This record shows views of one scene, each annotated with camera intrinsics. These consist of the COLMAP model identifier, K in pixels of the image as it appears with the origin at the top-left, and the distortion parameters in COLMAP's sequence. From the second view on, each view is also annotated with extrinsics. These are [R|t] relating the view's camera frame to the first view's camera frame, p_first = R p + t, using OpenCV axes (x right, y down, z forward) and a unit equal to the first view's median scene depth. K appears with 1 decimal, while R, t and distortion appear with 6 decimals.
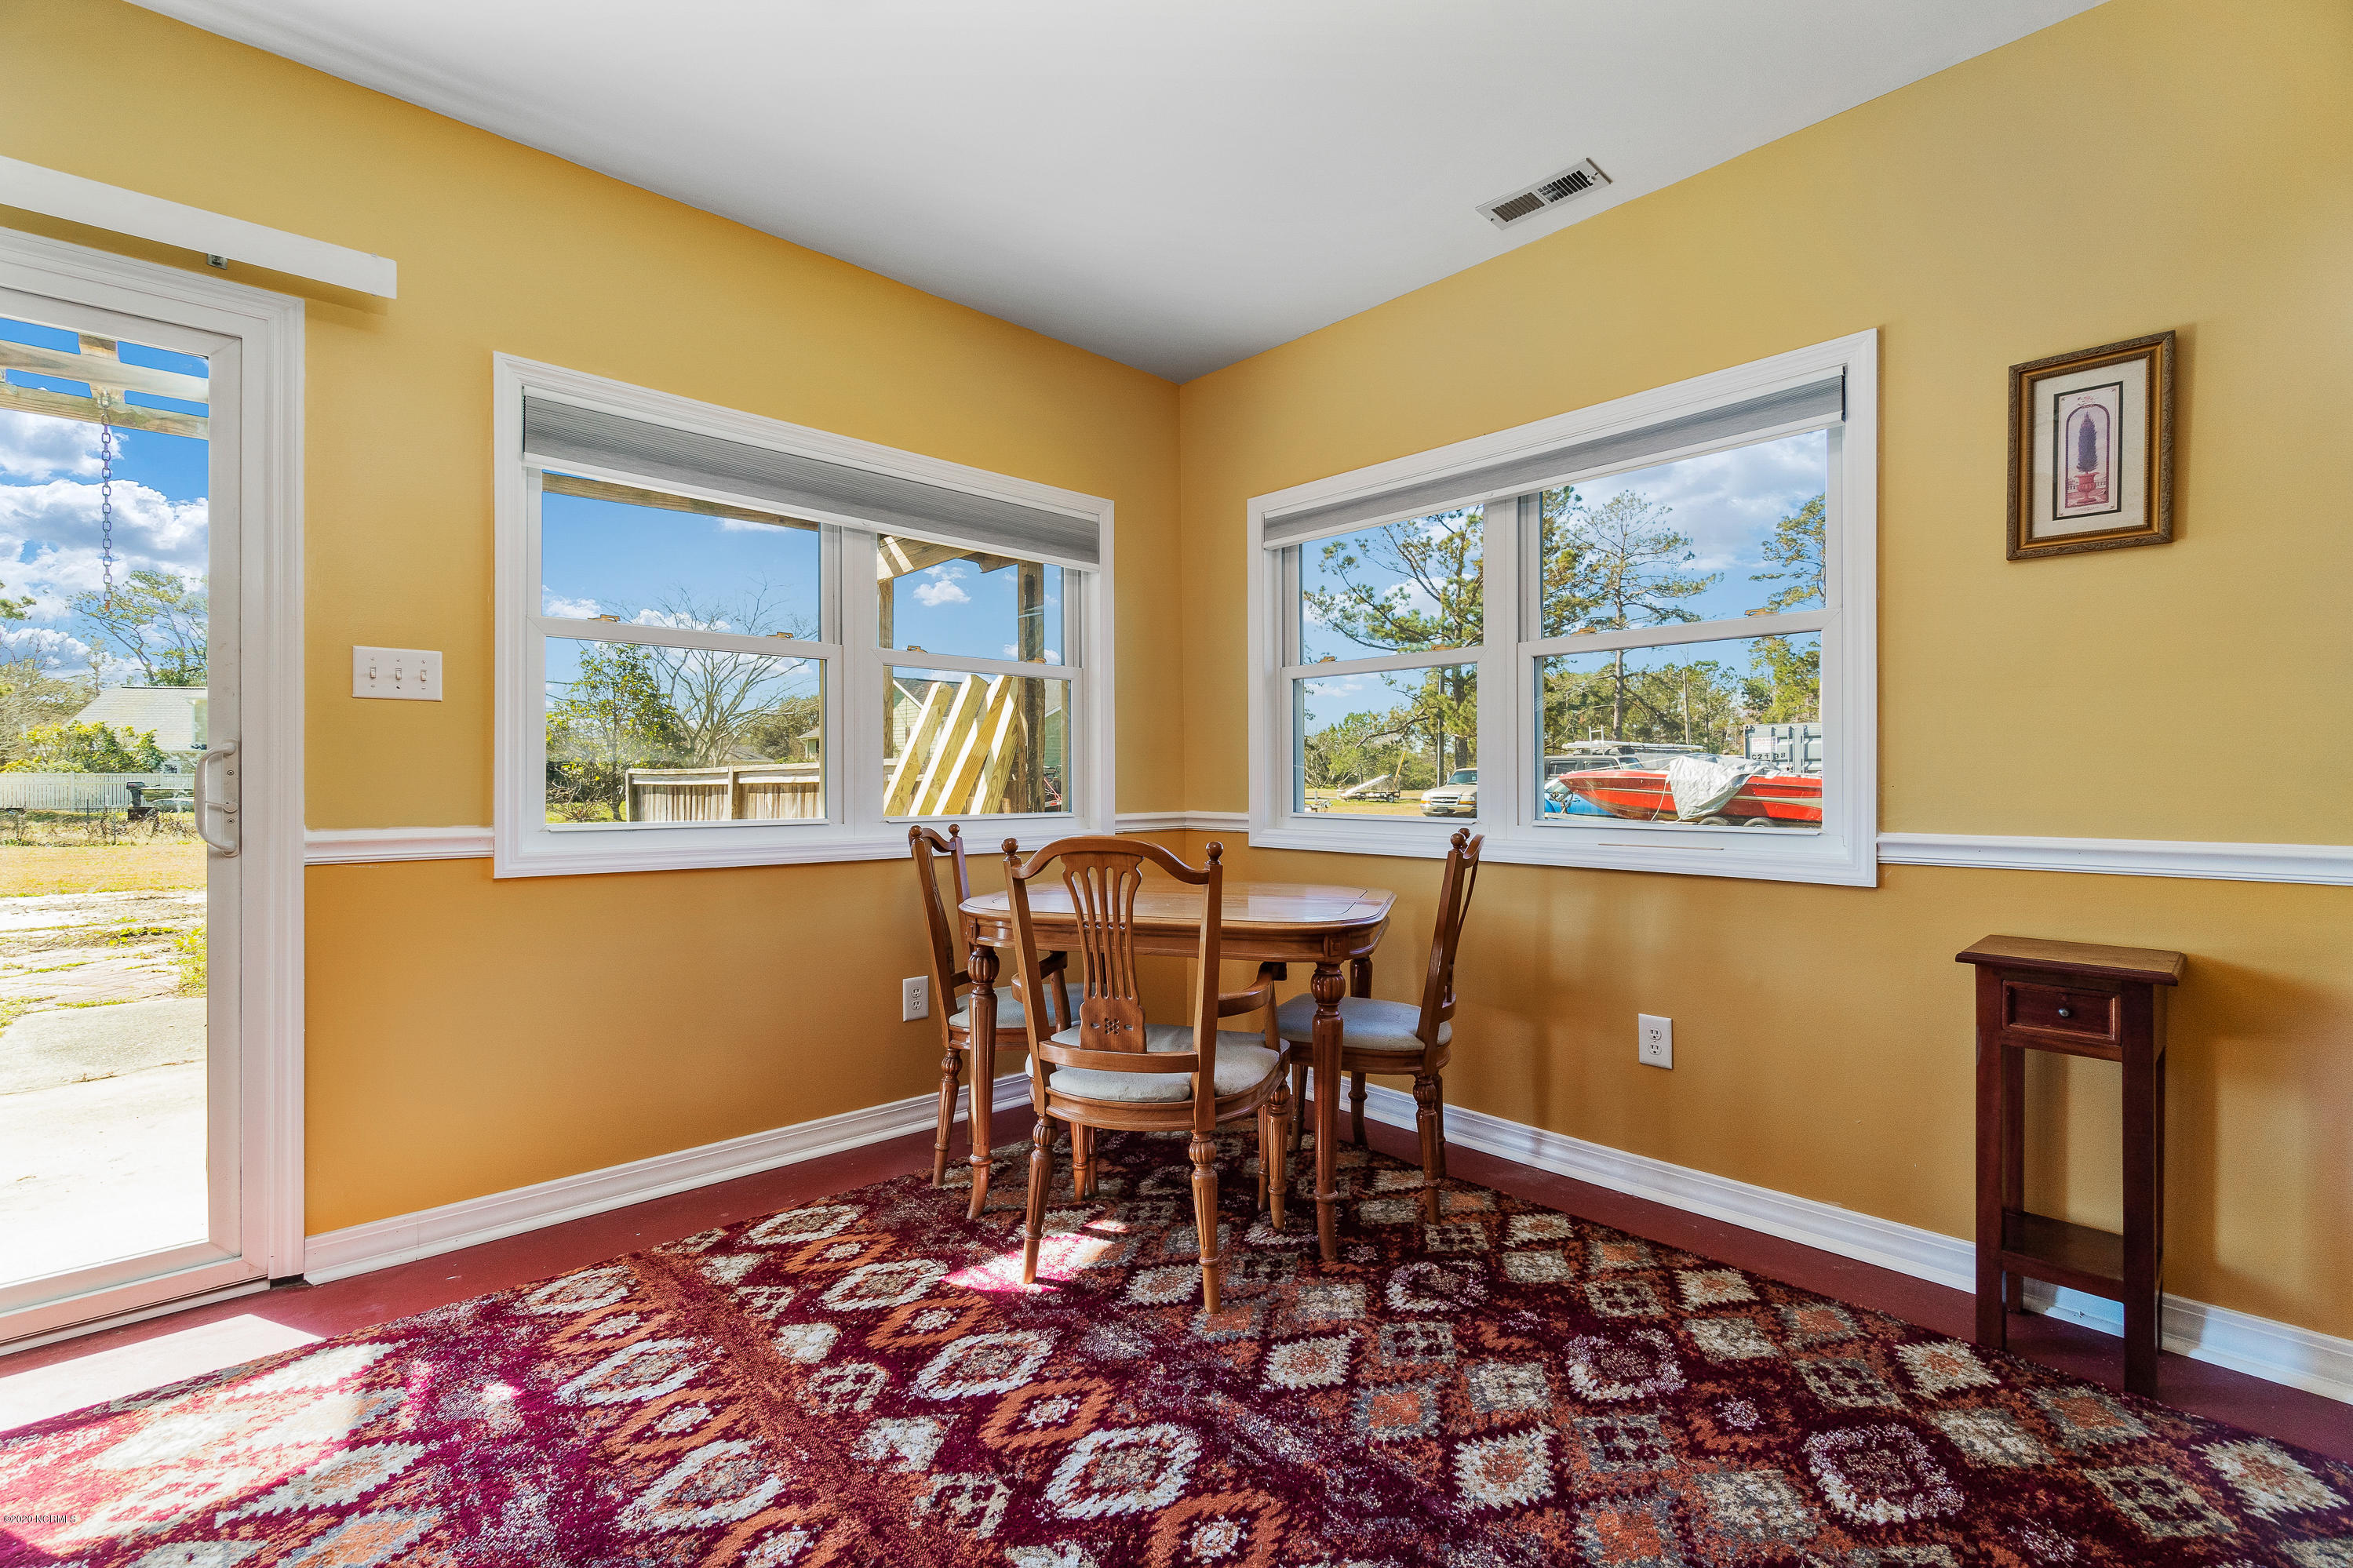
lens RADIAL K [[1029.0, 0, 1165.3], [0, 1029.0, 779.4], [0, 0, 1]] dist [-0.002349, -0.000776]
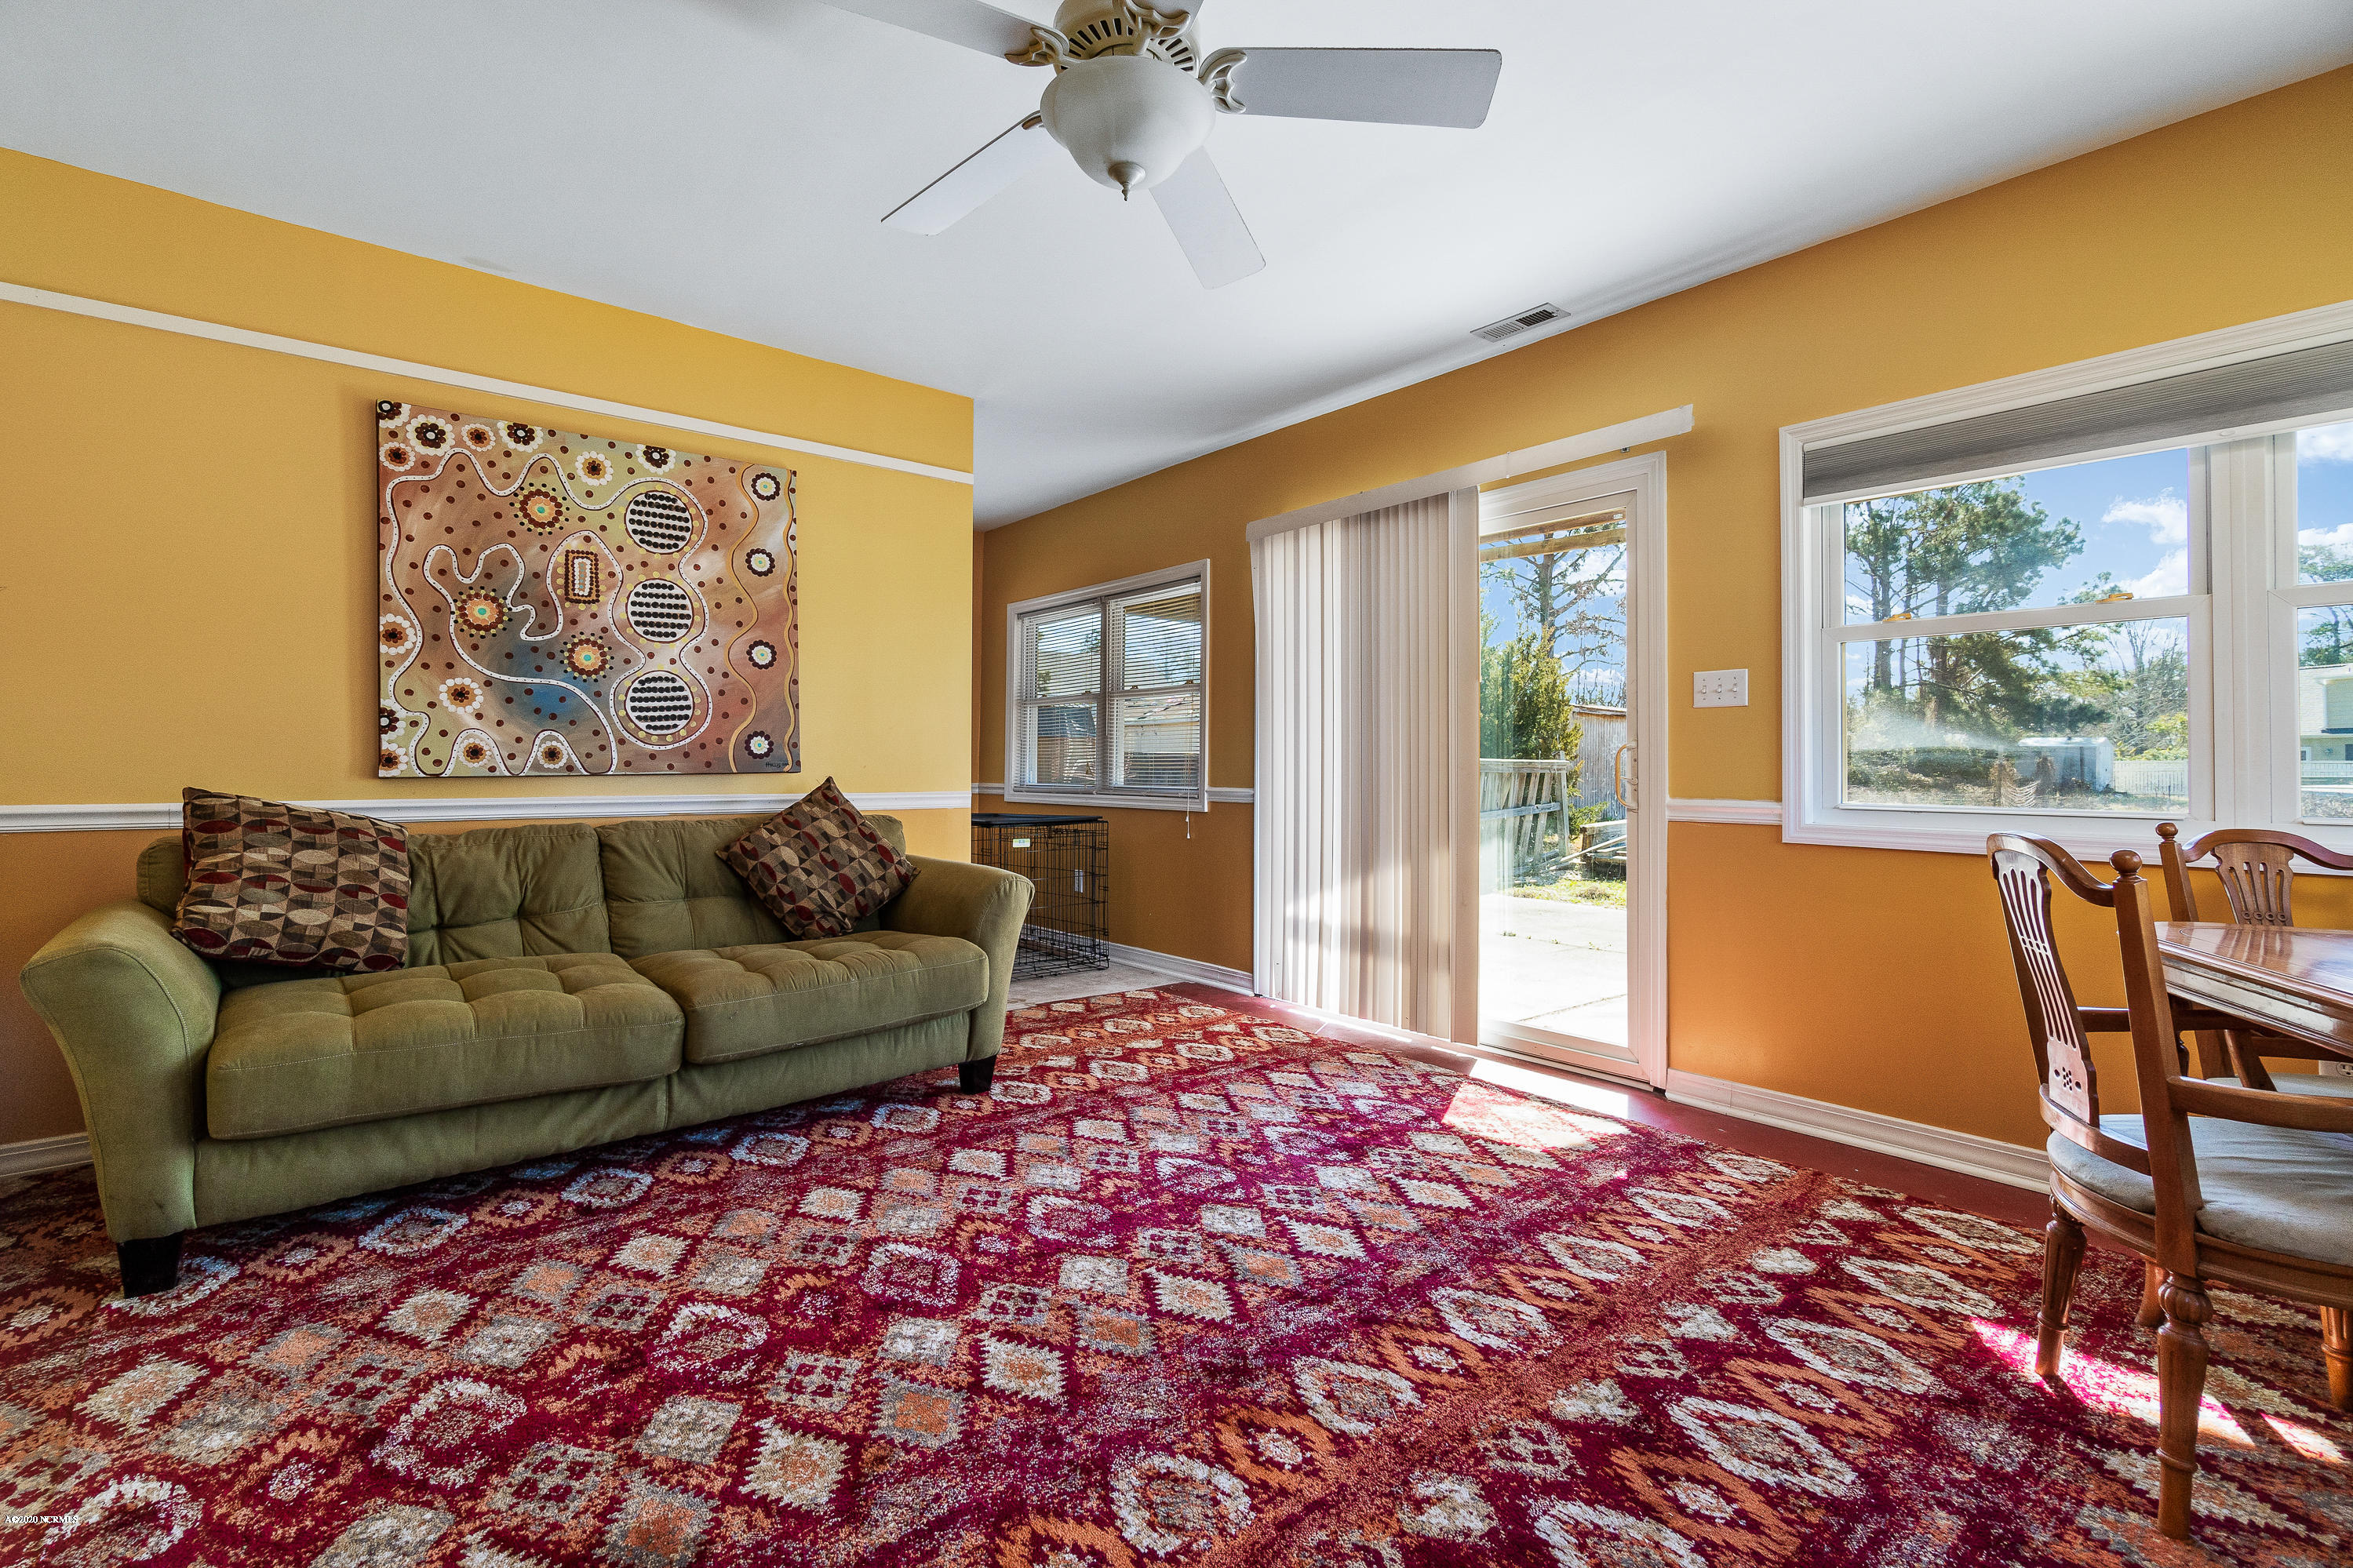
lens RADIAL K [[1029.0, 0, 1165.3], [0, 1029.0, 779.4], [0, 0, 1]] dist [-0.002349, -0.000776]
pose [[-0.049058, 0.014624, -0.998689, 0.799585], [-0.003696, 0.999883, 0.014823, 0.001629], [0.998789, 0.004419, -0.048998, 0.371545]]
